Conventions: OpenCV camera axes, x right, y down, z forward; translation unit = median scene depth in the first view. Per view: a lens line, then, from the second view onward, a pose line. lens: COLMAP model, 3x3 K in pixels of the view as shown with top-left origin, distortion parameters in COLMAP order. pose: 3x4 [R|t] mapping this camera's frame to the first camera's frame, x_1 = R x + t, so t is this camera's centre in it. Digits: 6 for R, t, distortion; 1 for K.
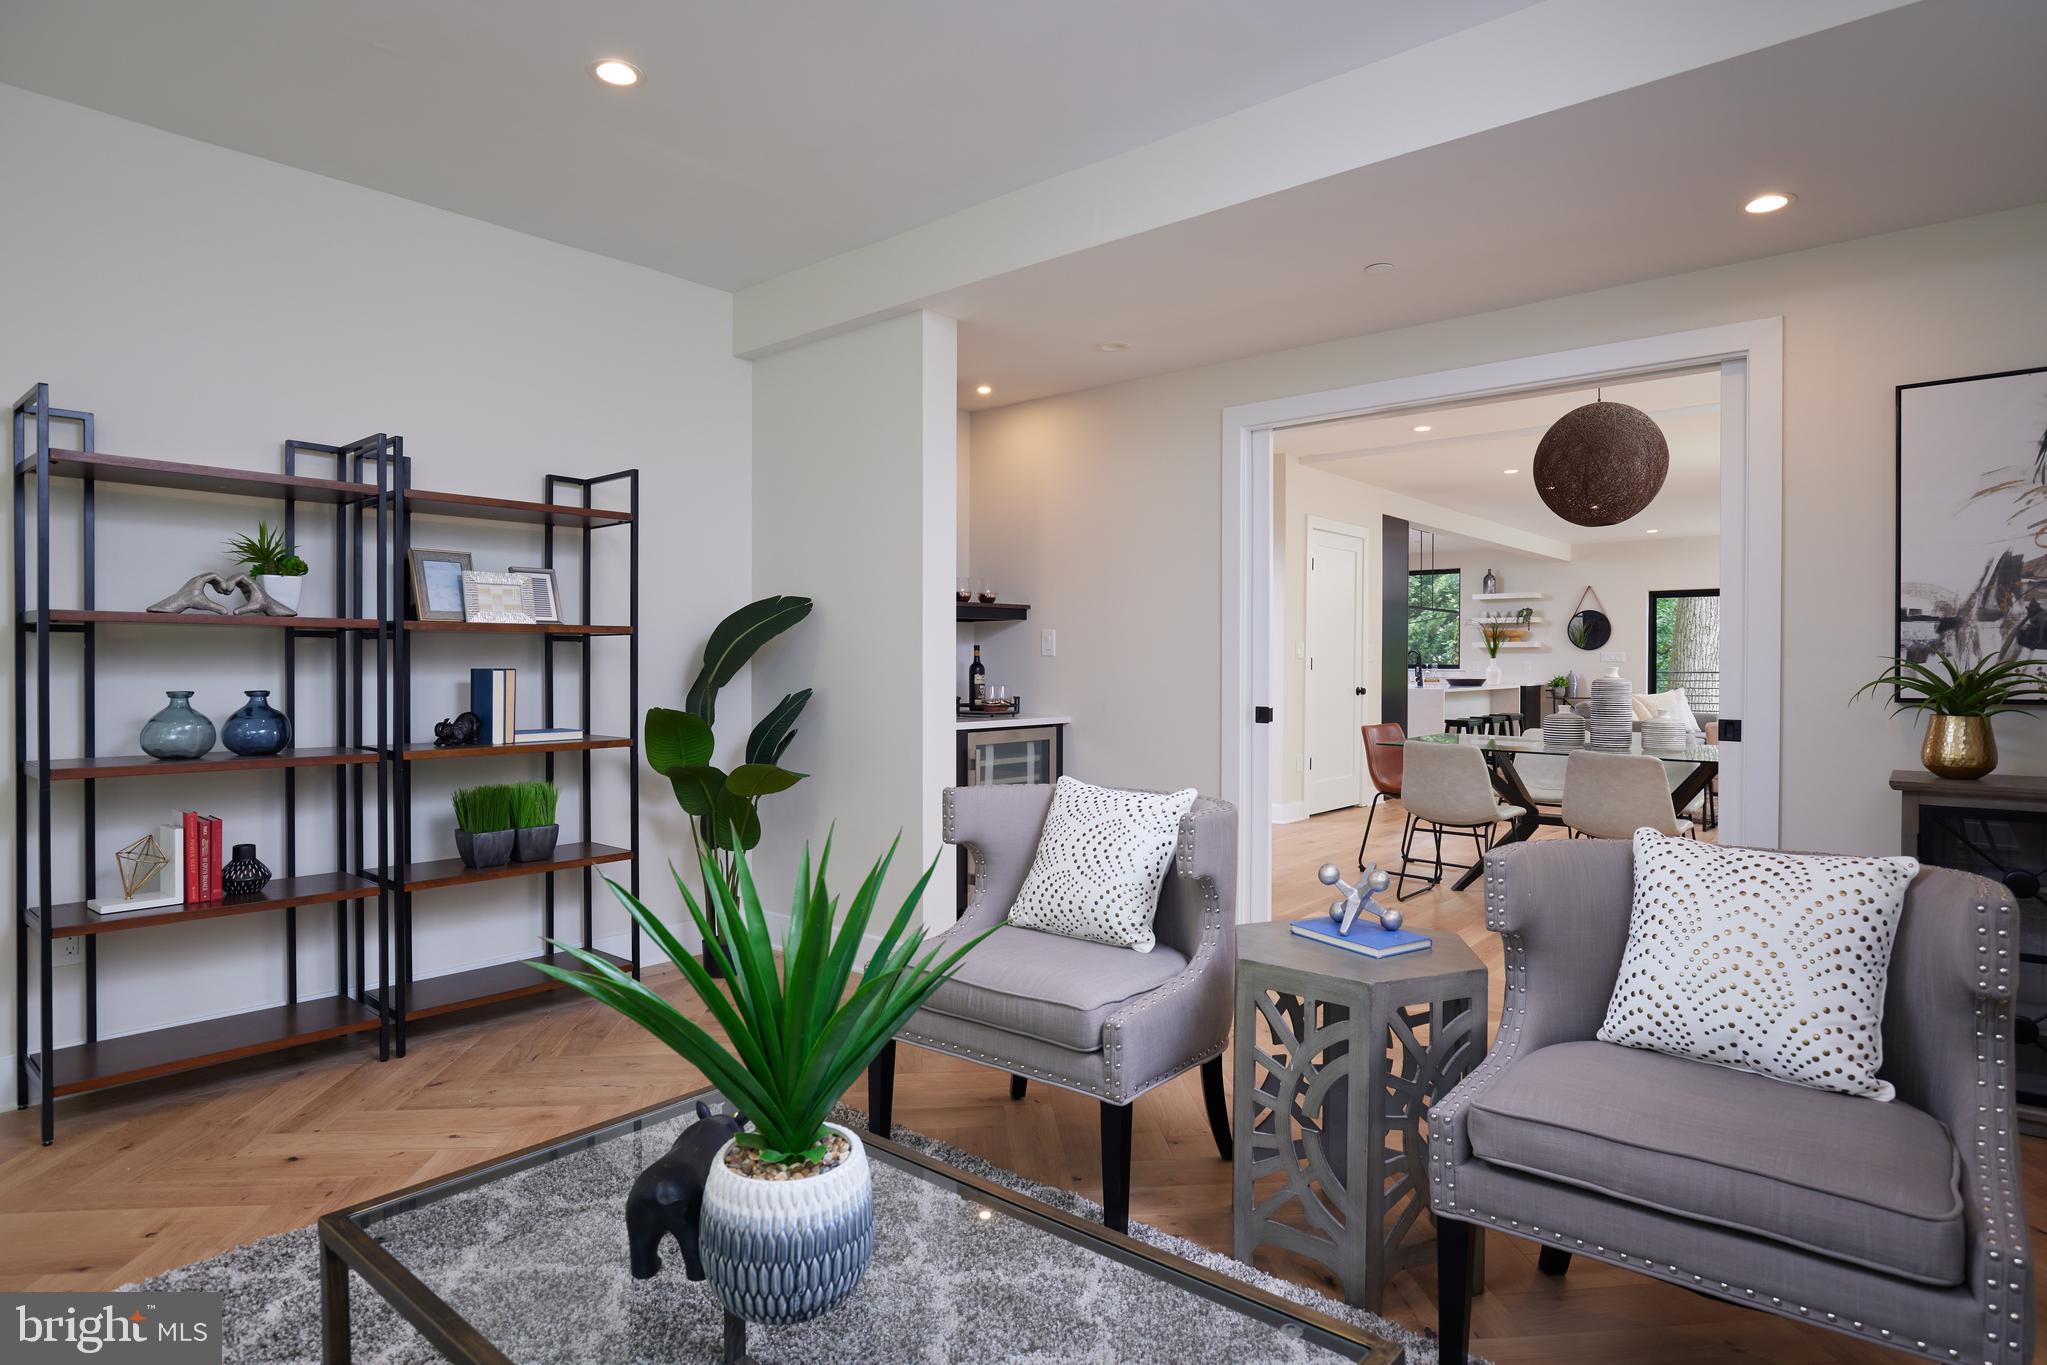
lens RADIAL K [[1131.6, 0, 1023.5], [0, 1131.6, 682.5], [0, 0, 1]] dist [-0.006532, -0.000368]
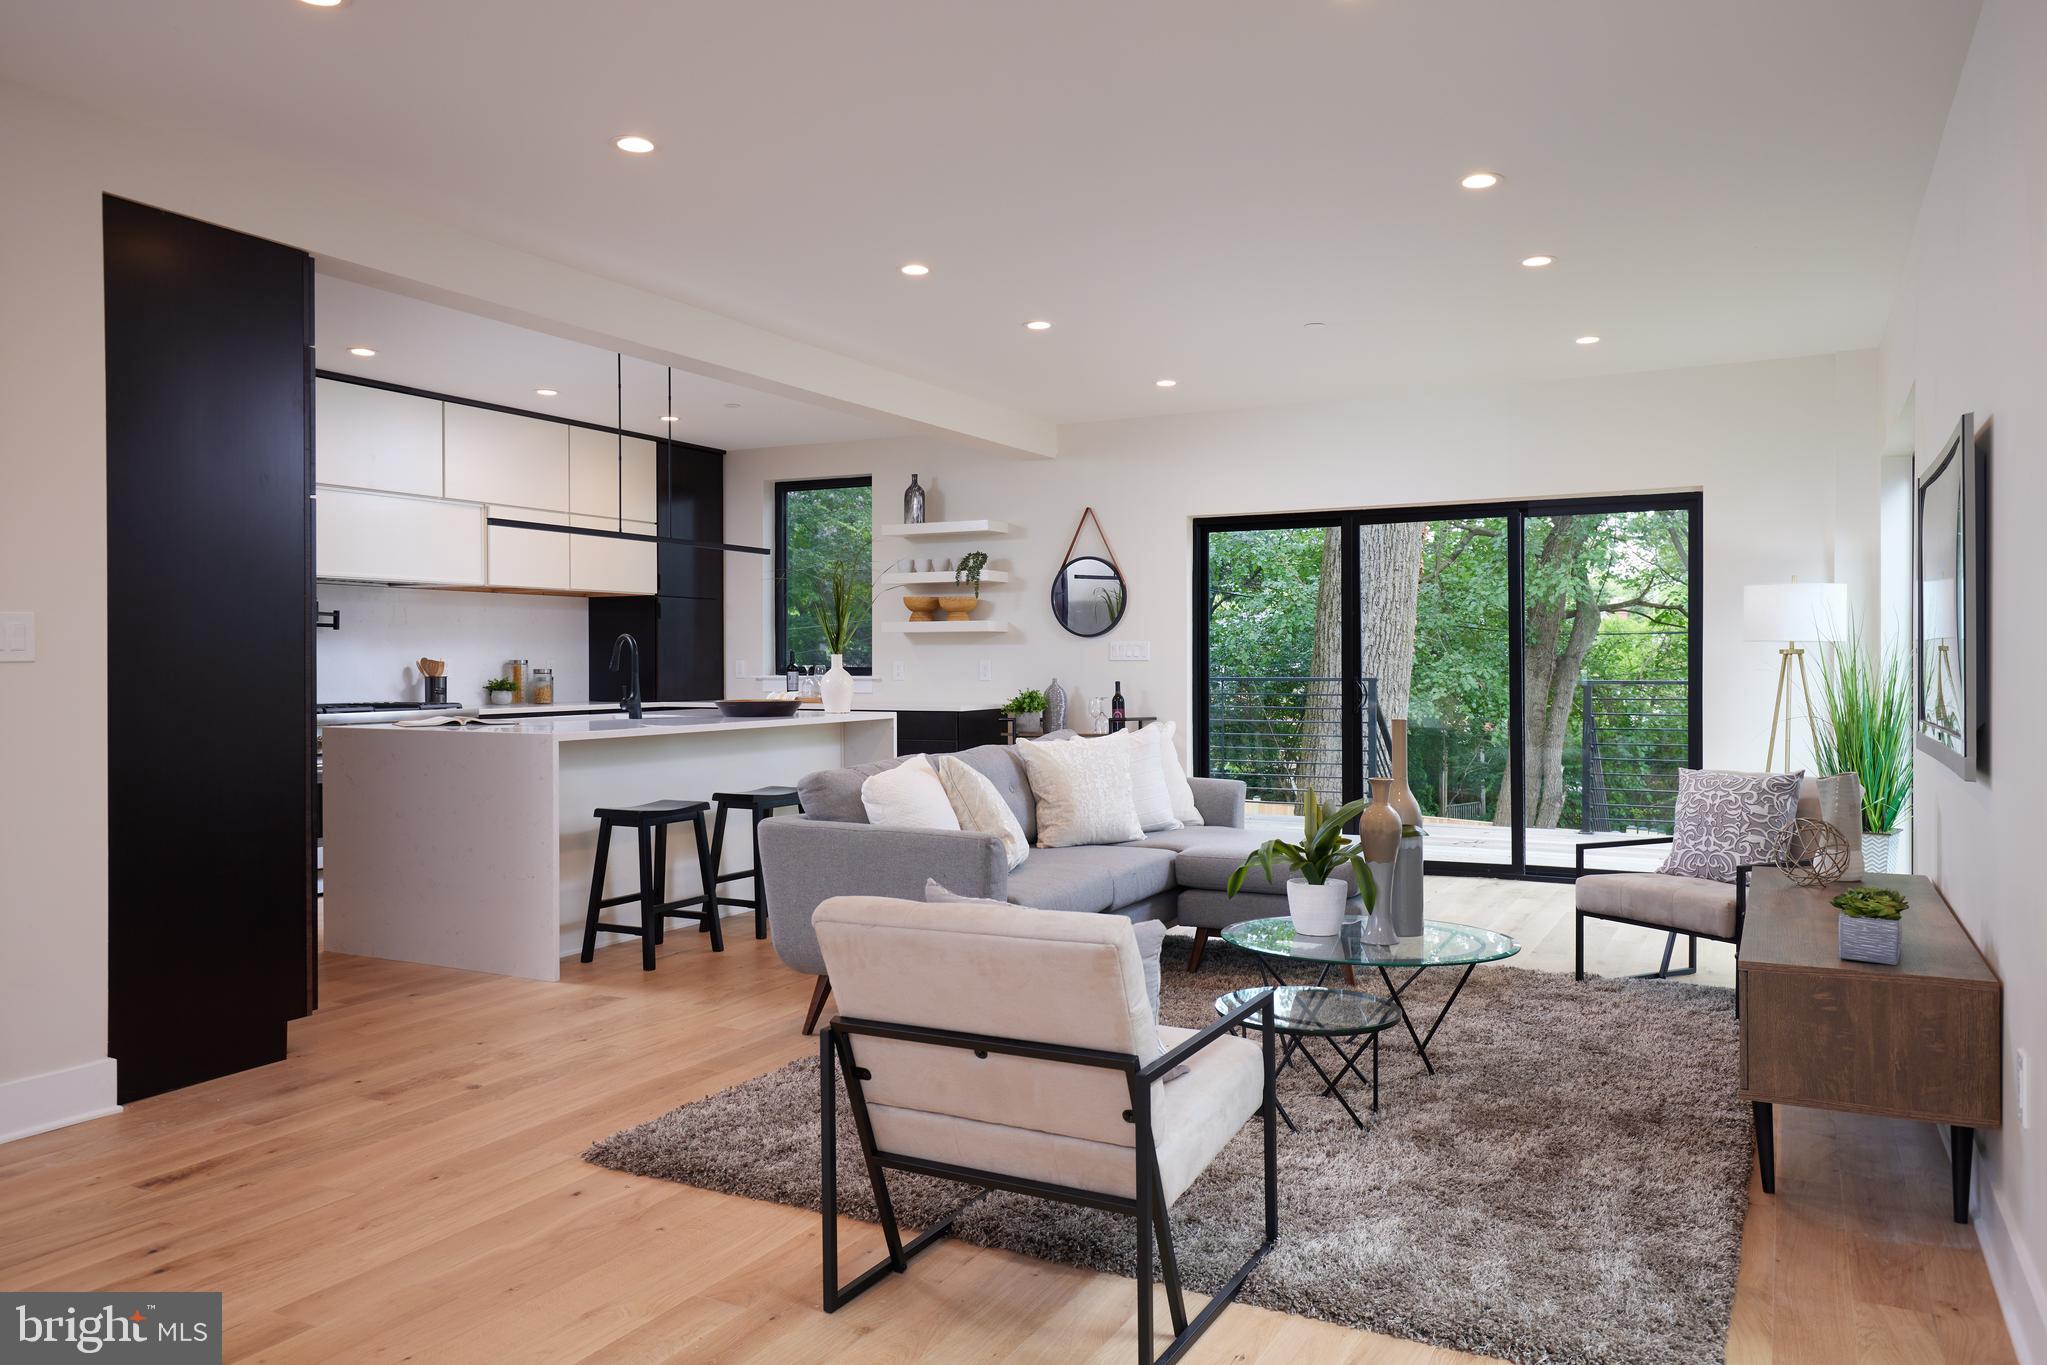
lens RADIAL K [[1457.8, 0, 1023.5], [0, 1457.8, 682.5], [0, 0, 1]] dist [0.012645, 0.002220]
pose [[0.975797, -0.006501, 0.218583, 0.422033], [0.007188, 0.999971, -0.002349, -0.009589], [-0.218561, 0.003864, 0.975816, 0.485486]]
